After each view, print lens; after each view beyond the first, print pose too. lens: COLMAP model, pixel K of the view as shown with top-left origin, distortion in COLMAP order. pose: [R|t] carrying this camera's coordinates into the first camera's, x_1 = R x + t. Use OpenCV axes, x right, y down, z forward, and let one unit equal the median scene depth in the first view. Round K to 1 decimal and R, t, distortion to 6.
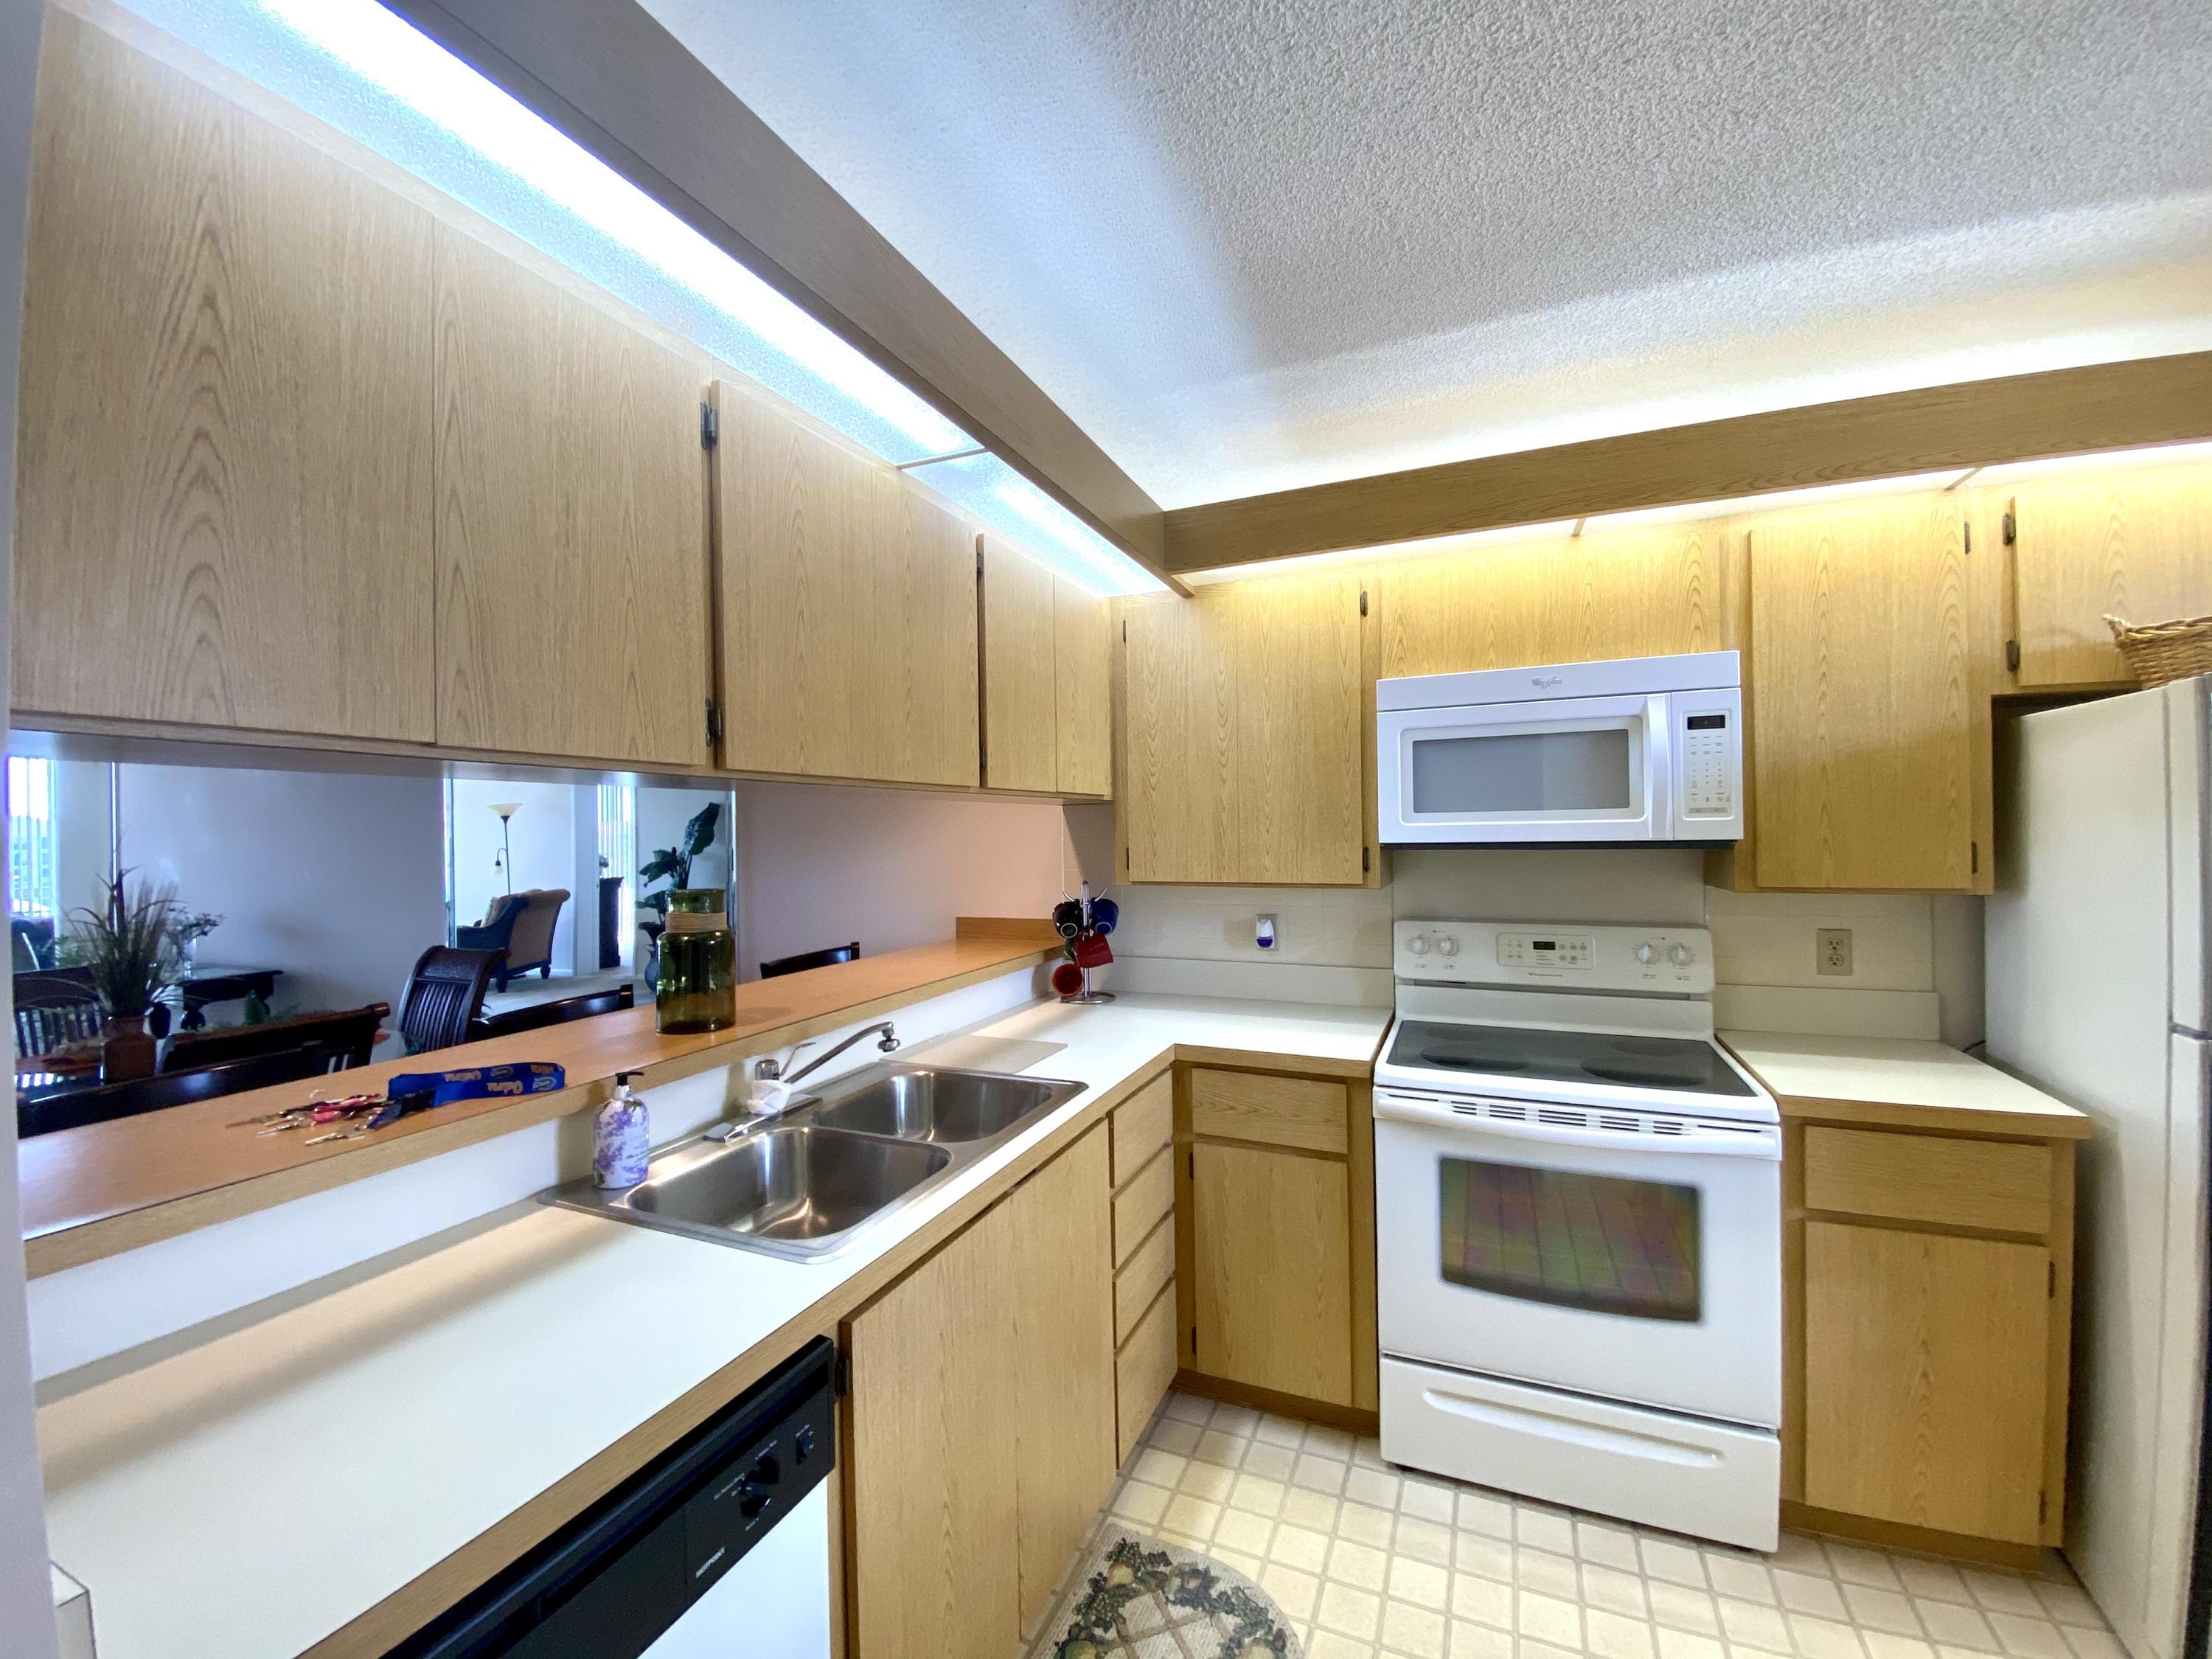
lens RADIAL K [[890.3, 0, 1100.0], [0, 890.3, 817.9], [0, 0, 1]] dist [0.022423, -0.025984]
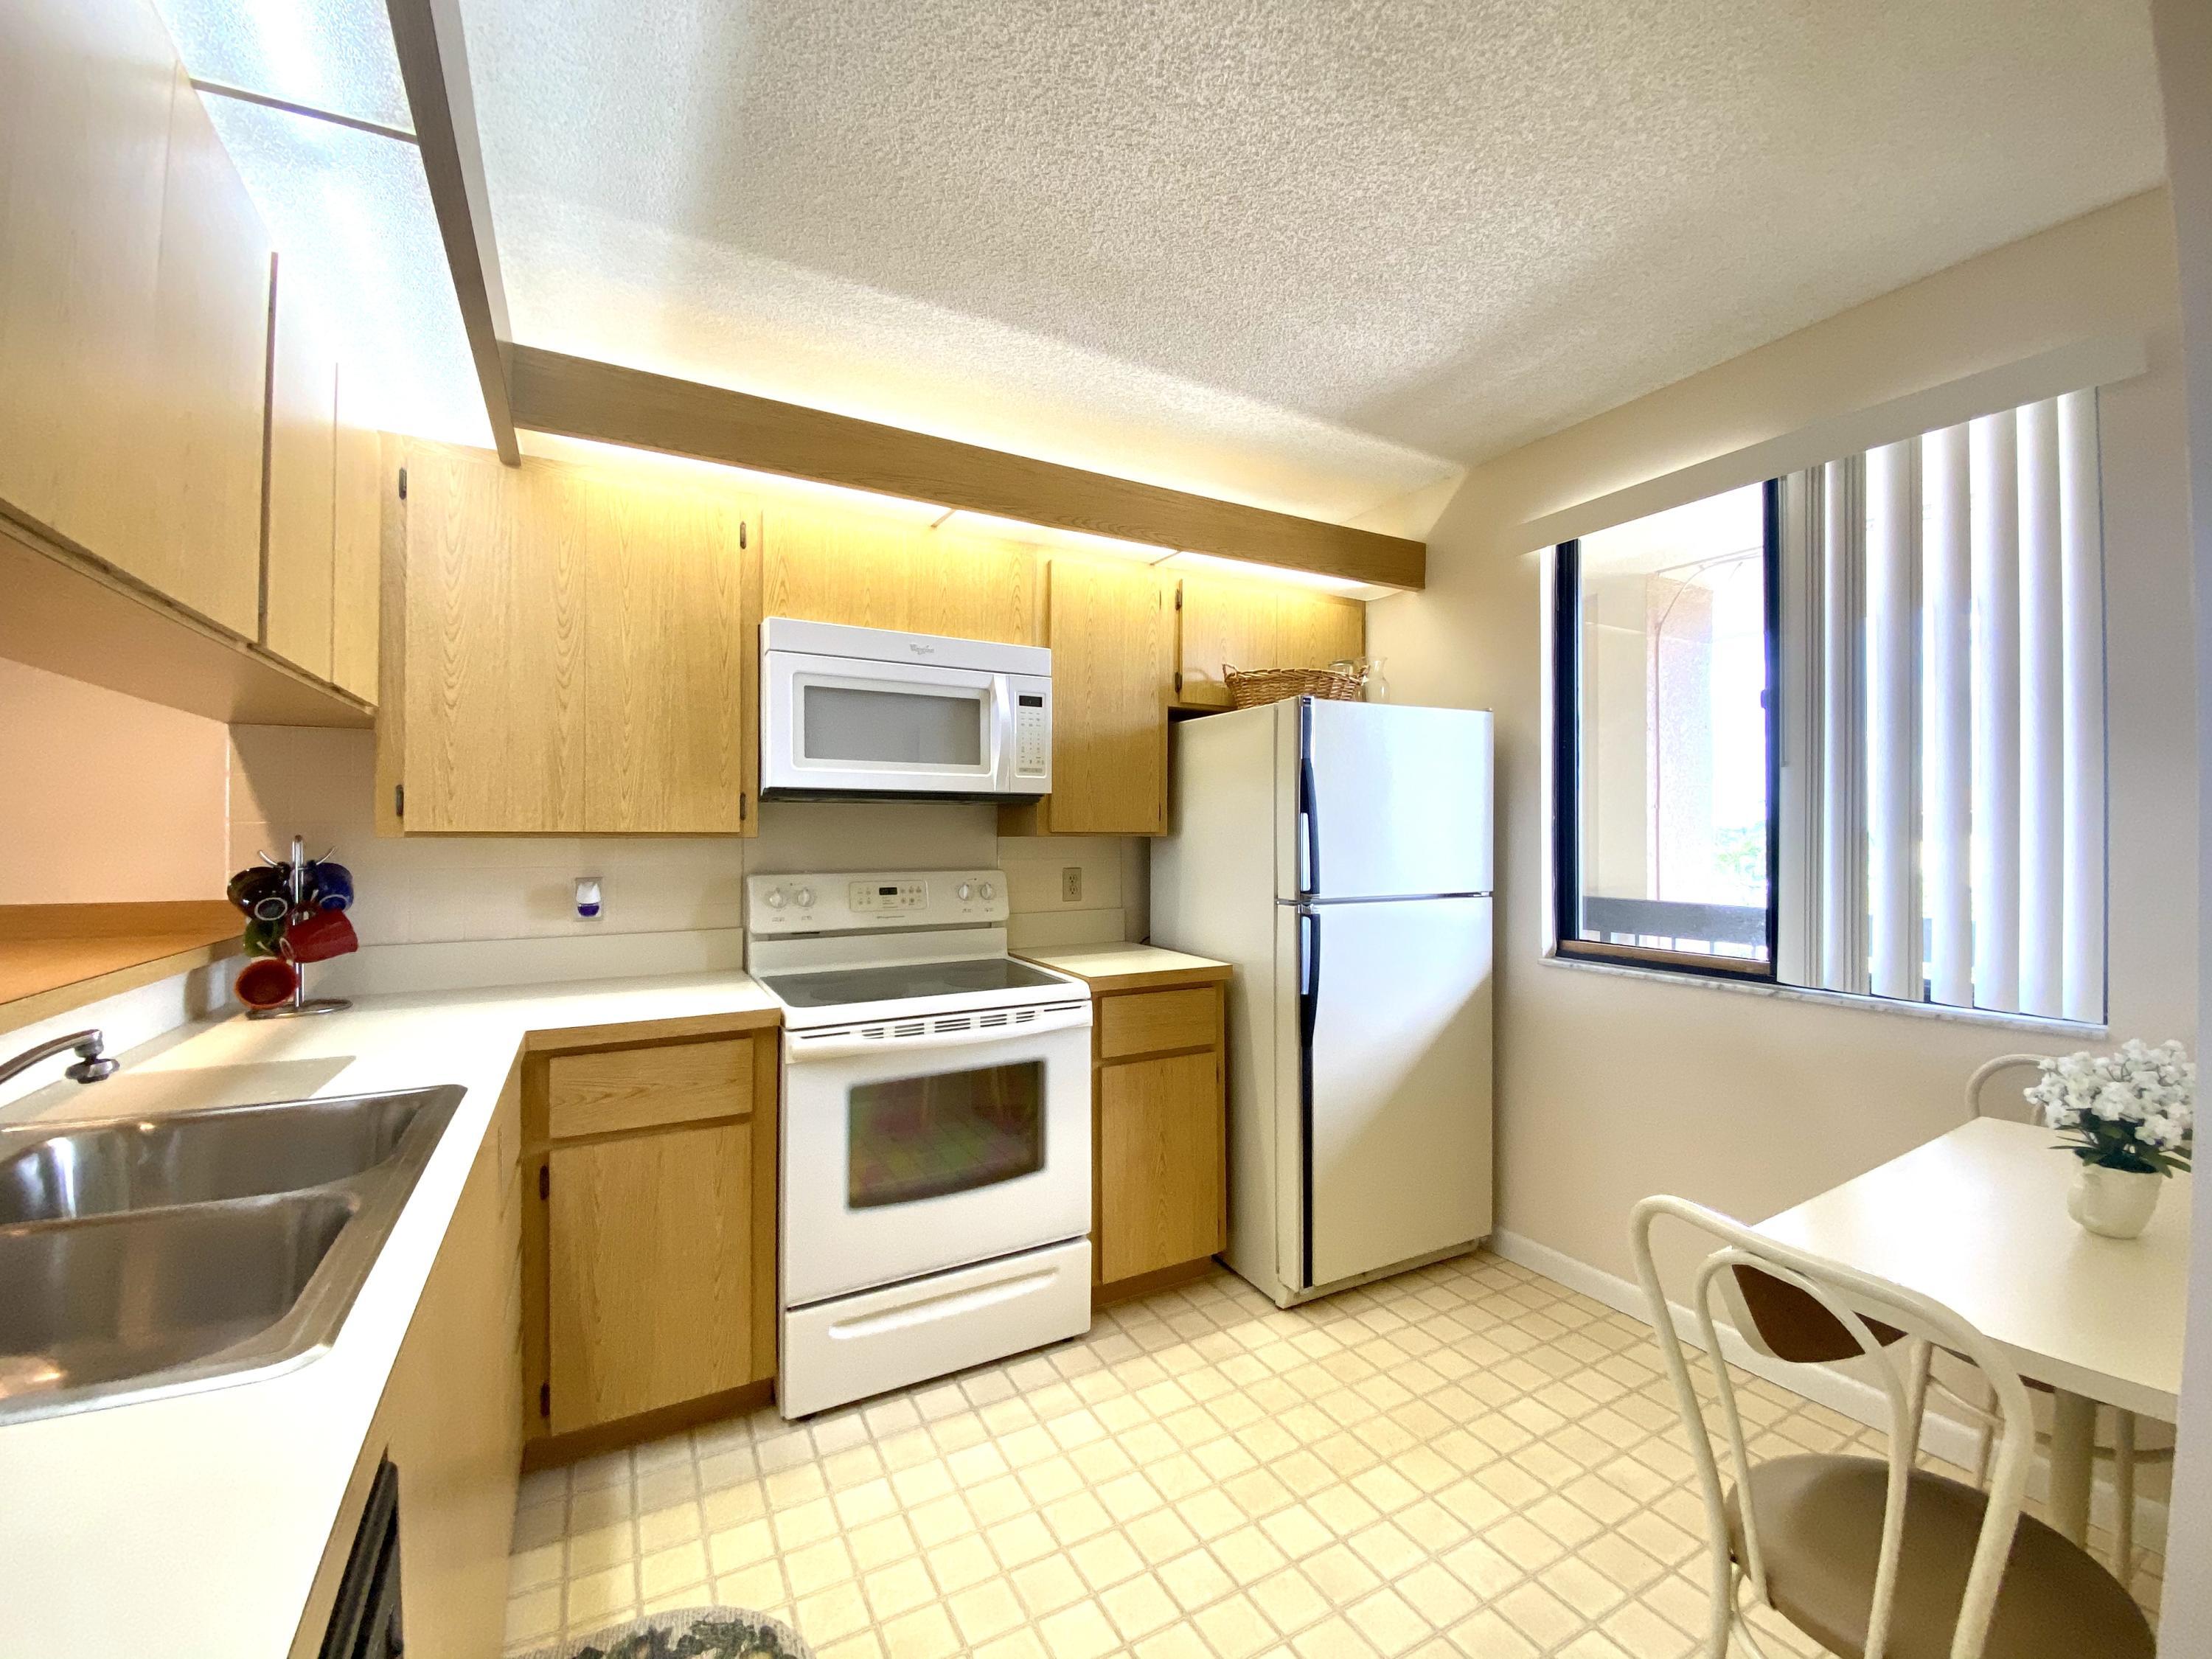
lens RADIAL K [[899.0, 0, 1100.9], [0, 899.0, 823.3], [0, 0, 1]] dist [0.034381, -0.027020]
pose [[0.610013, 0.025818, 0.791970, -0.269296], [-0.021420, 0.999641, -0.016089, 0.085476], [-0.792102, -0.007149, 0.610347, 0.141385]]
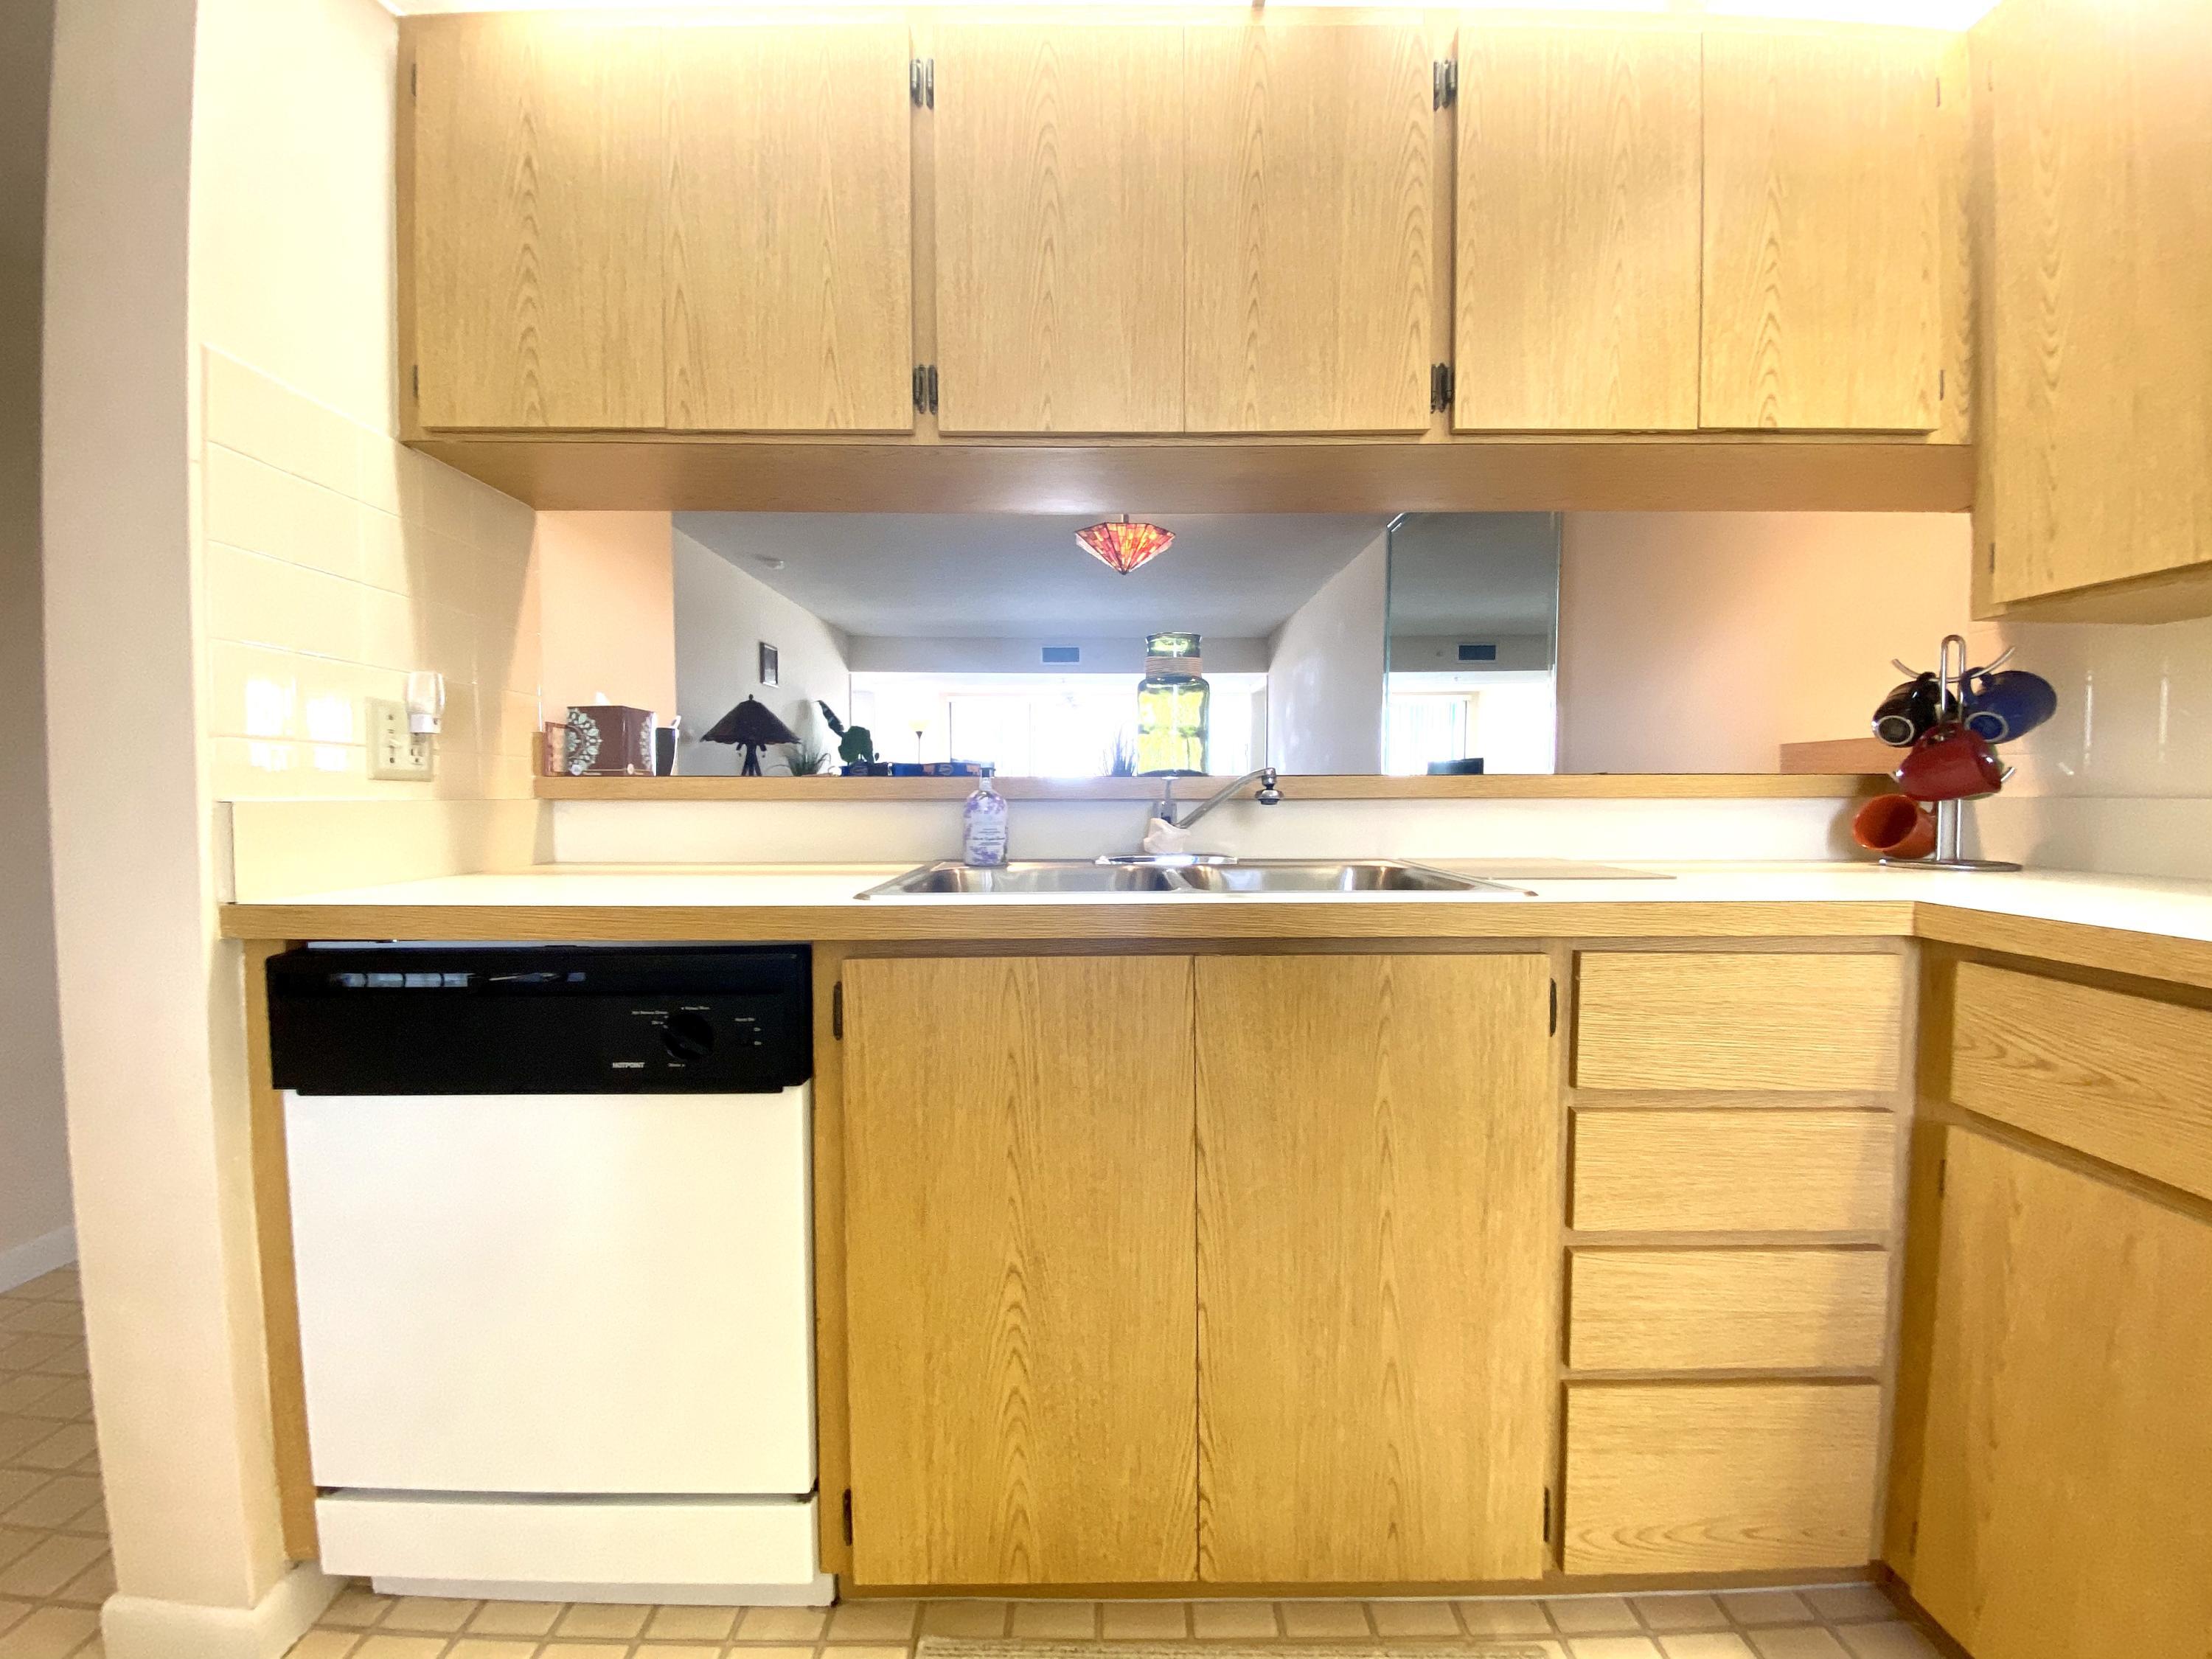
lens RADIAL K [[890.4, 0, 1106.0], [0, 890.4, 829.5], [0, 0, 1]] dist [0.001623, -0.010260]
pose [[0.397322, 0.052958, -0.916150, 0.373141], [0.005780, 0.998169, 0.060205, 0.211061], [0.917661, -0.029216, 0.396288, 0.498215]]
